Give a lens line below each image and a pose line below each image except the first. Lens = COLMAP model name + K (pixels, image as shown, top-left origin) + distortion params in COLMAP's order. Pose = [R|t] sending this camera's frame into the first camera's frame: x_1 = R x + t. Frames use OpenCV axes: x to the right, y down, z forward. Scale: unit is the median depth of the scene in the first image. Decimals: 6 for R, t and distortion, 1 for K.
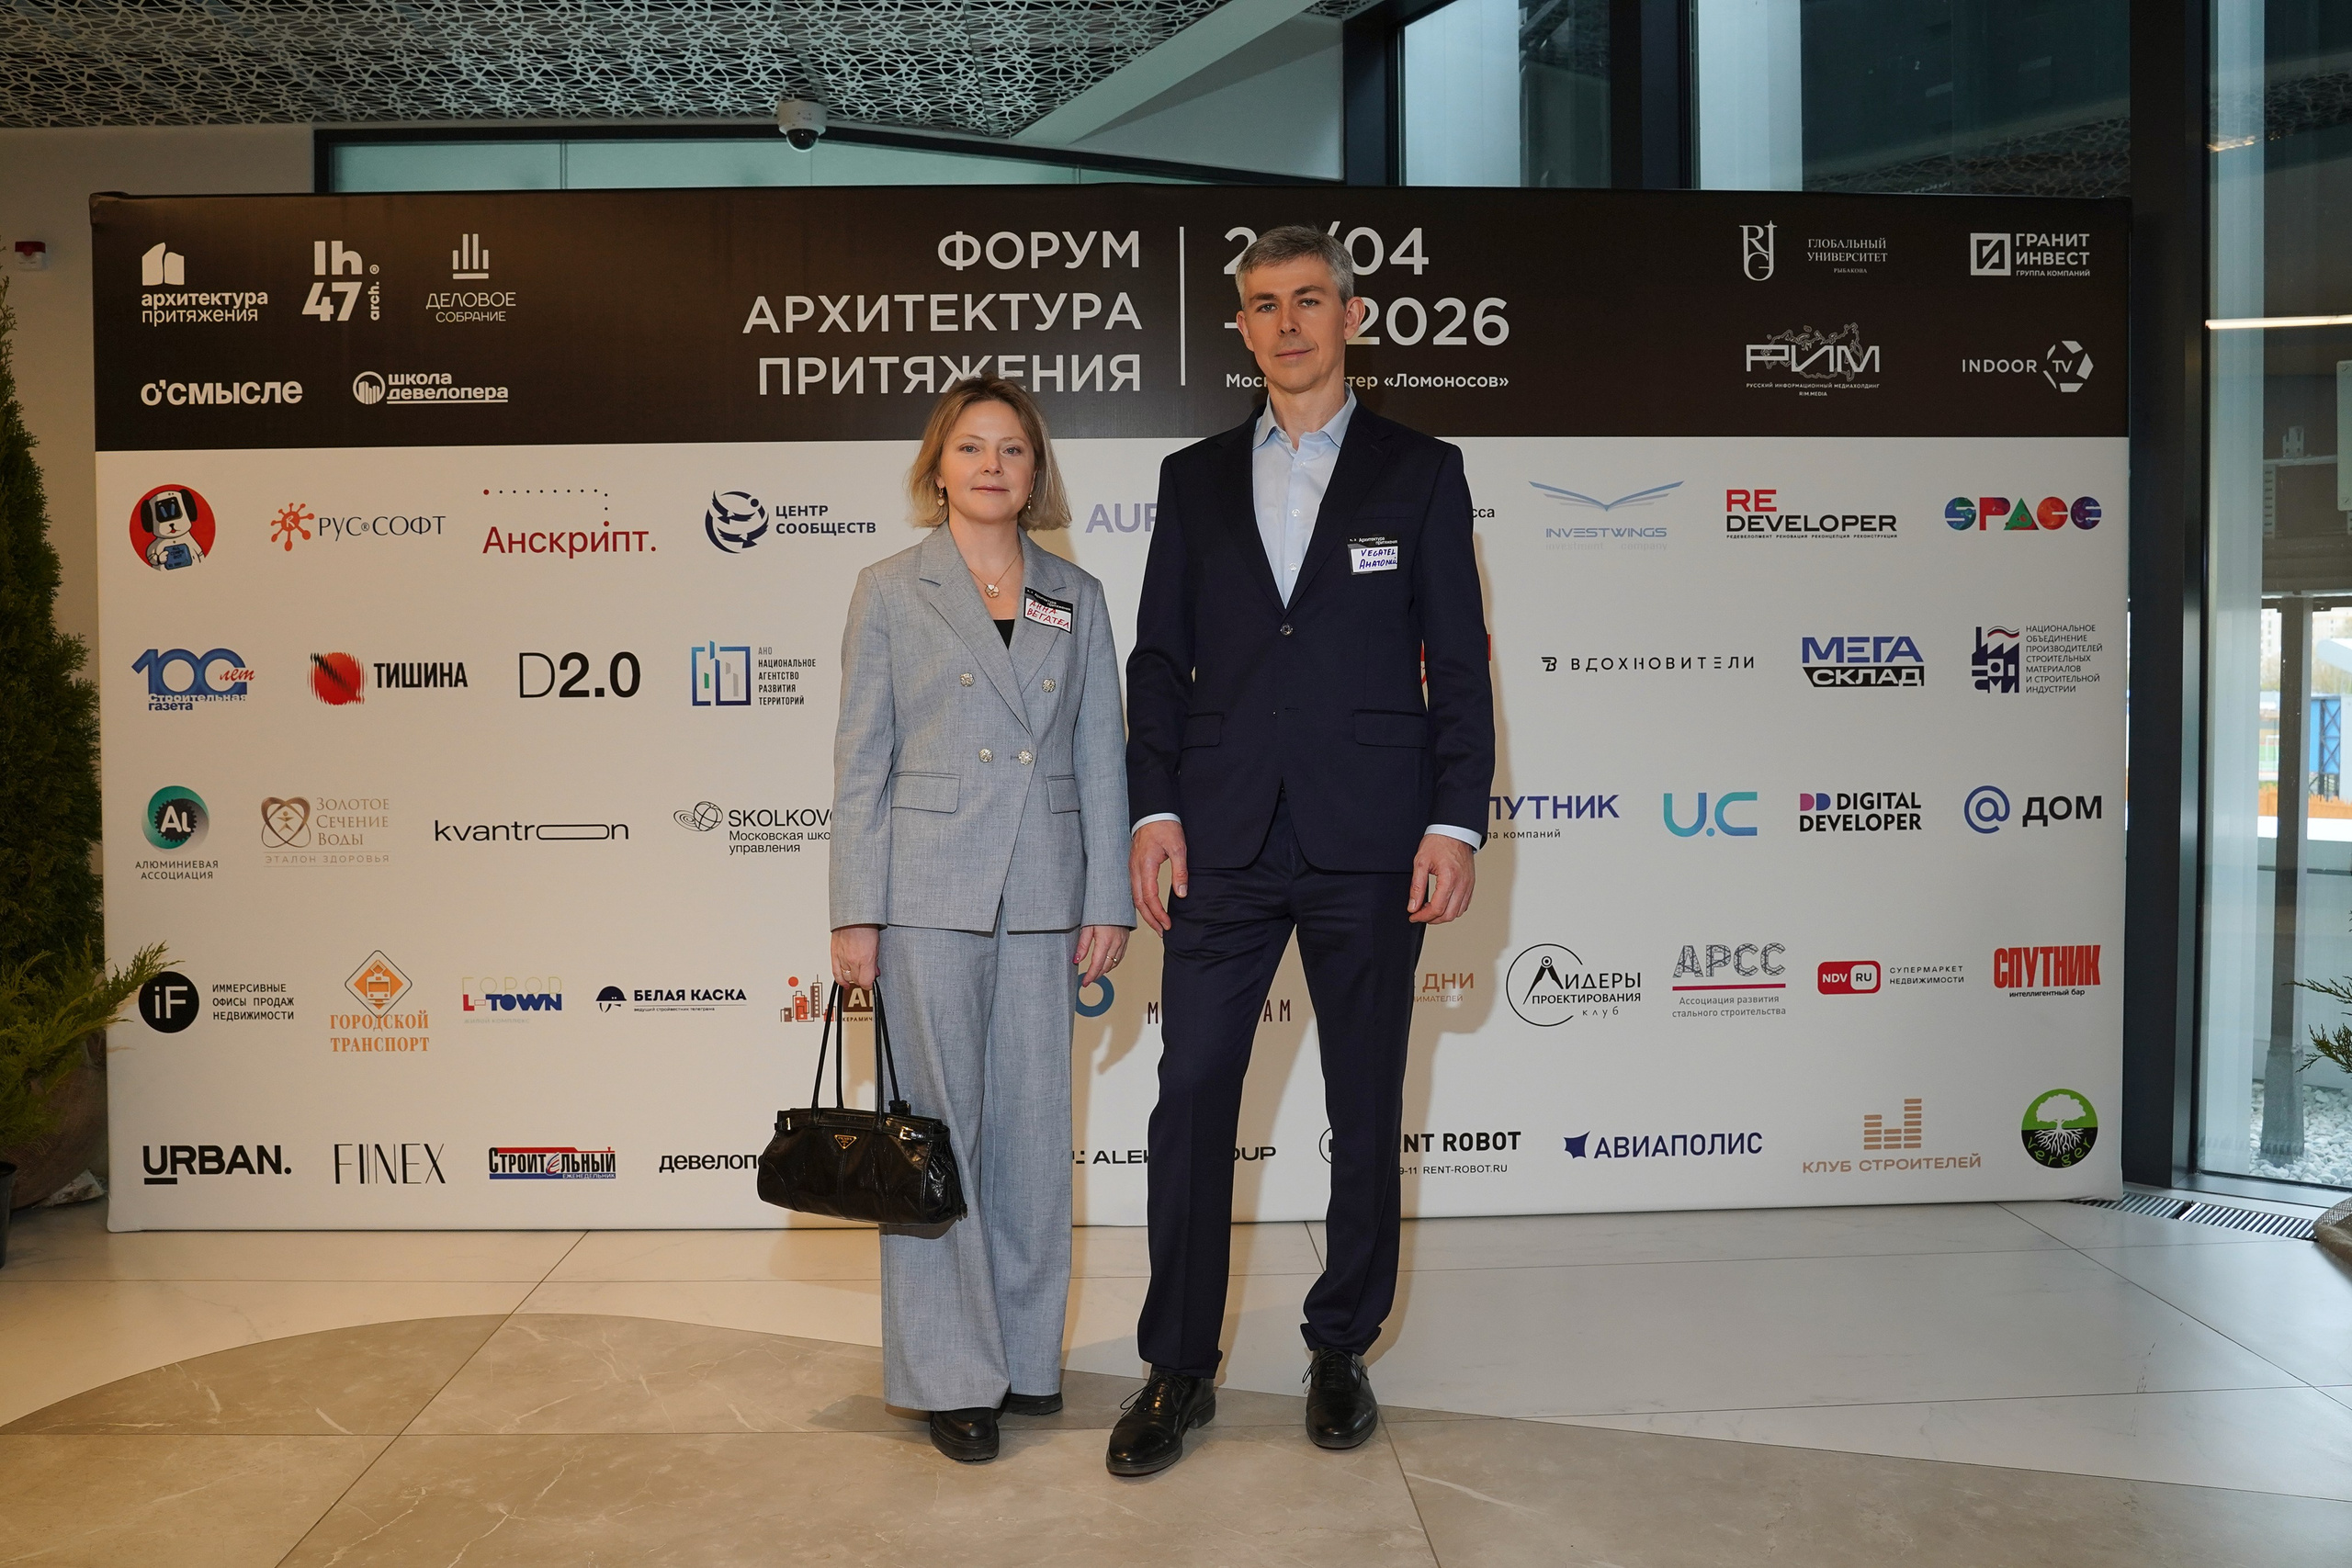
lens RADIAL K [[1886.2, 0, 1173.7], [0, 1886.2, 783.1], [0, 0, 1]] dist [-0.106301, 0.070237]
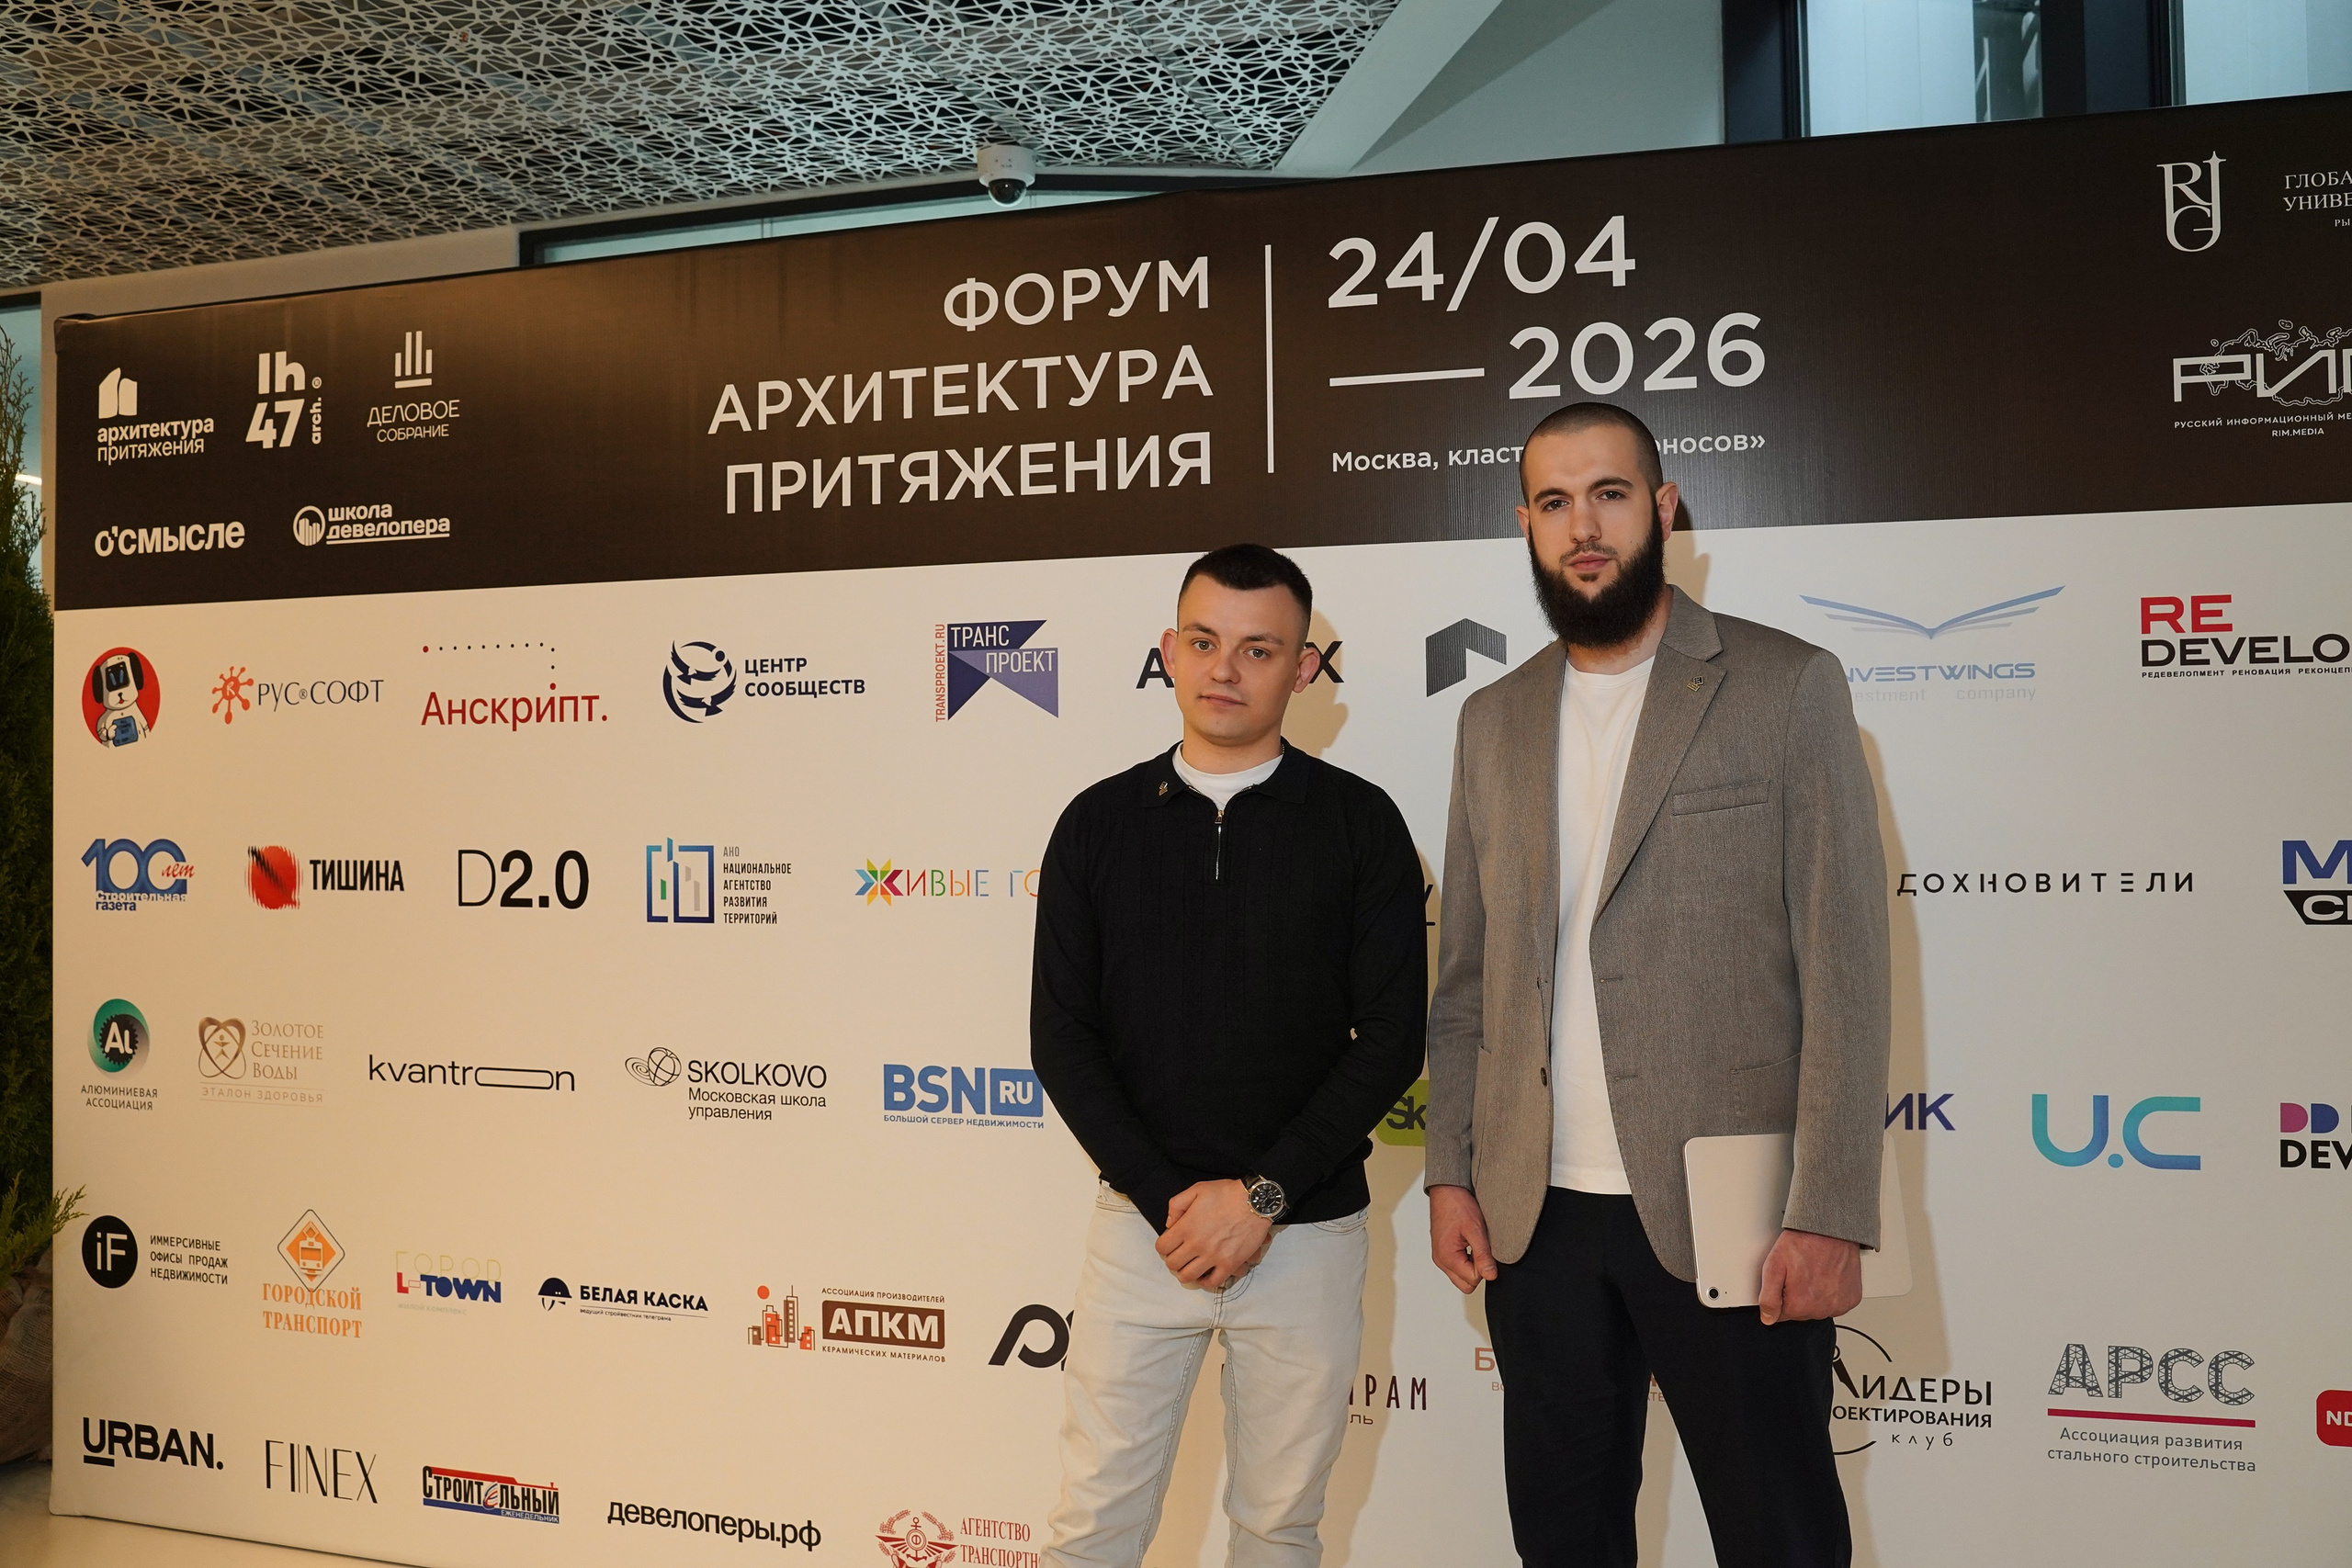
lens RADIAL K [[1886.2, 0, 1171.1], [0, 1886.2, 775.3], [0, 0, 1]] dist [-0.106301, 0.070237]
pose [[0.949043, -0.002033, -0.315141, 0.187366], [-0.011401, 0.999103, -0.040780, -0.072281], [0.314942, 0.042295, 0.948168, 0.338255]]
